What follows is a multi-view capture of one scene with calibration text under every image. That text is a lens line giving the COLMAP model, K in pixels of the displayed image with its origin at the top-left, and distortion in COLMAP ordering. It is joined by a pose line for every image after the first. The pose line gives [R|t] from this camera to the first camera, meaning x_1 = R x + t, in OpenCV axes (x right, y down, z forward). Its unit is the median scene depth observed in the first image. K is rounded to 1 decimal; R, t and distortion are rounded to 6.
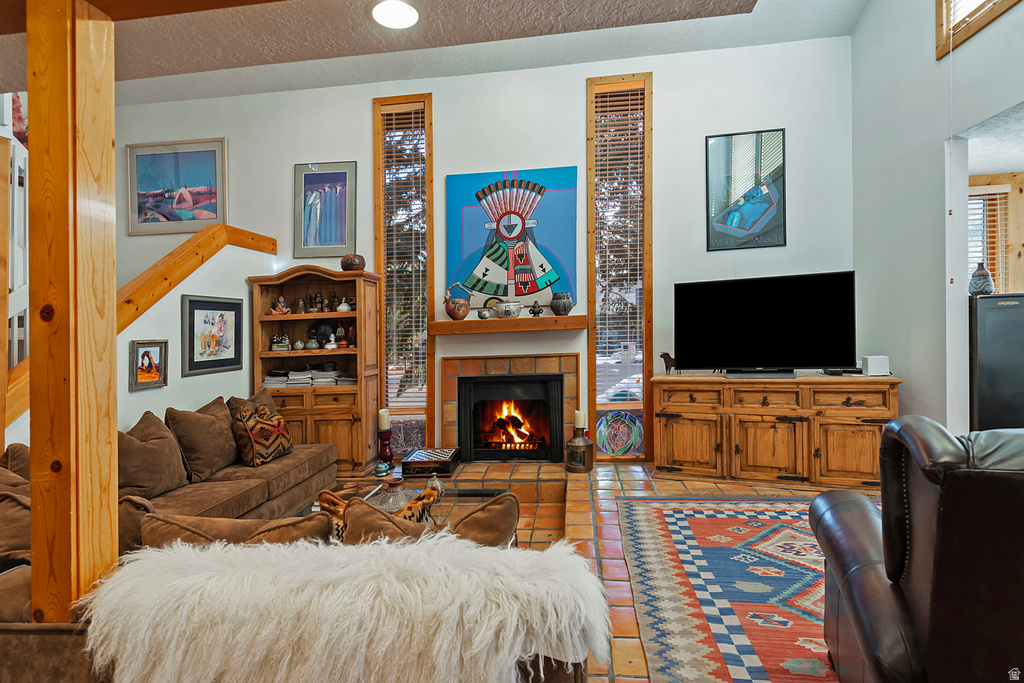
lens RADIAL K [[578.7, 0, 440.7], [0, 578.7, 346.1], [0, 0, 1]] dist [0.040628, -0.029851]
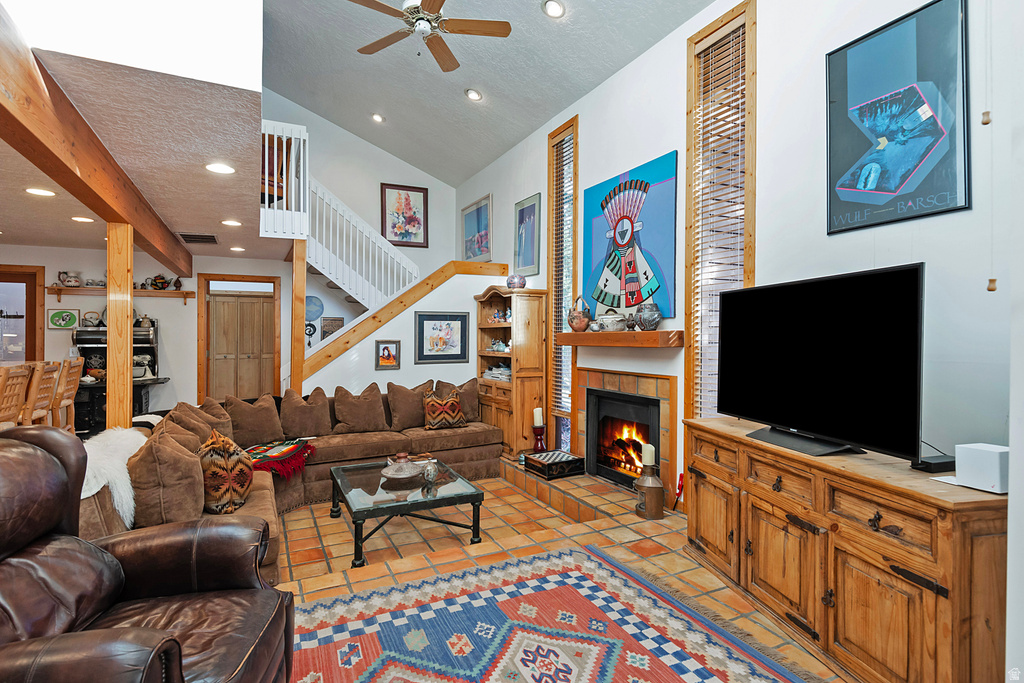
lens RADIAL K [[533.1, 0, 474.9], [0, 533.1, 330.0], [0, 0, 1]] dist [0.022944, -0.000902]
pose [[0.498767, 0.028340, -0.866273, 0.853025], [-0.034277, 0.999328, 0.012958, -0.061079], [0.866058, 0.023230, 0.499403, 0.423313]]
